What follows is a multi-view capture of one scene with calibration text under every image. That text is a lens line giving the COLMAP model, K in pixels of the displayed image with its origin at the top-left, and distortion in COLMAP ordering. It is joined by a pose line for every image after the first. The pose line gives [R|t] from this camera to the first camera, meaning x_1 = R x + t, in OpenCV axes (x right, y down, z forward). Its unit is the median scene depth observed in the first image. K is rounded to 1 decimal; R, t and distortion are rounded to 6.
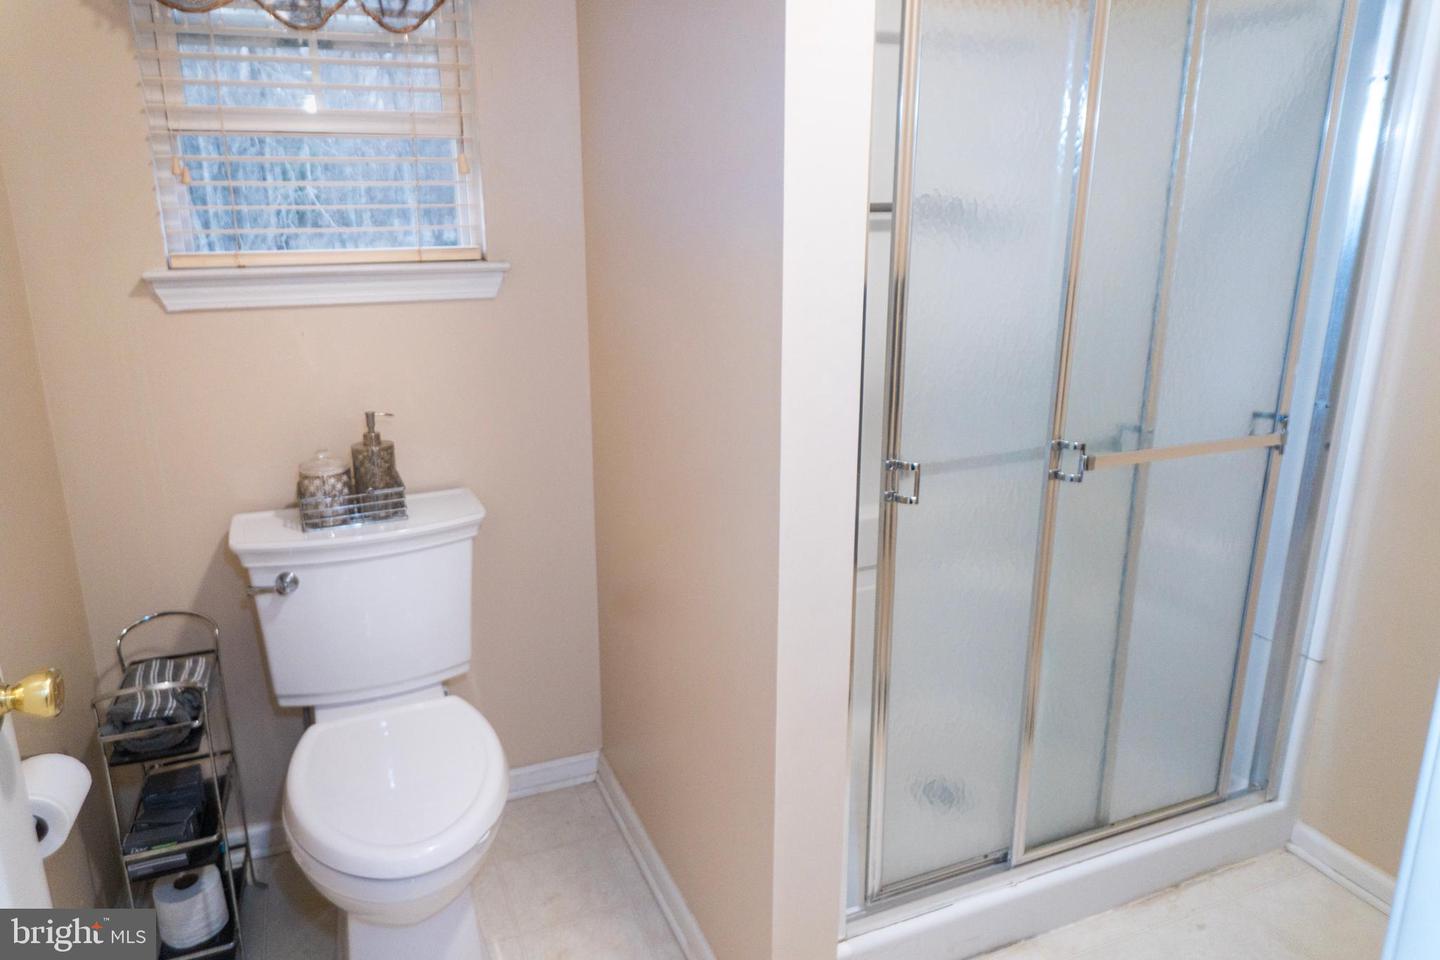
lens RADIAL K [[982.6, 0, 718.1], [0, 982.6, 478.1], [0, 0, 1]] dist [0.003130, 0.000563]
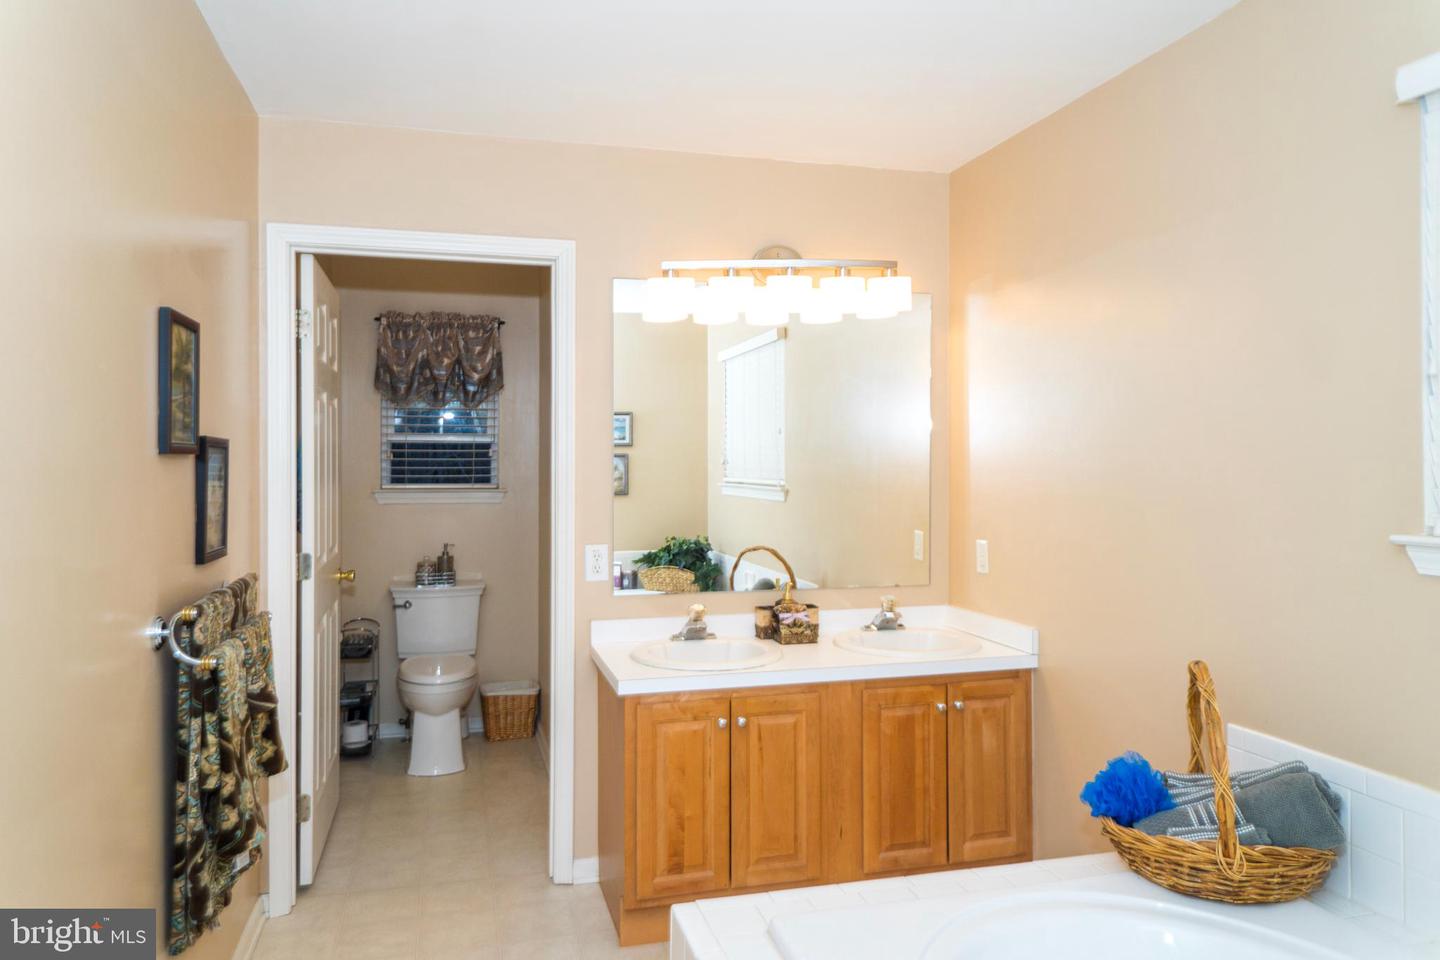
lens RADIAL K [[982.6, 0, 724.1], [0, 982.6, 472.5], [0, 0, 1]] dist [0.003130, 0.000563]
pose [[0.994135, 0.003946, -0.108074, 0.682680], [-0.033908, 0.960316, -0.276845, 0.465520], [0.102693, 0.278886, 0.954818, -1.515590]]
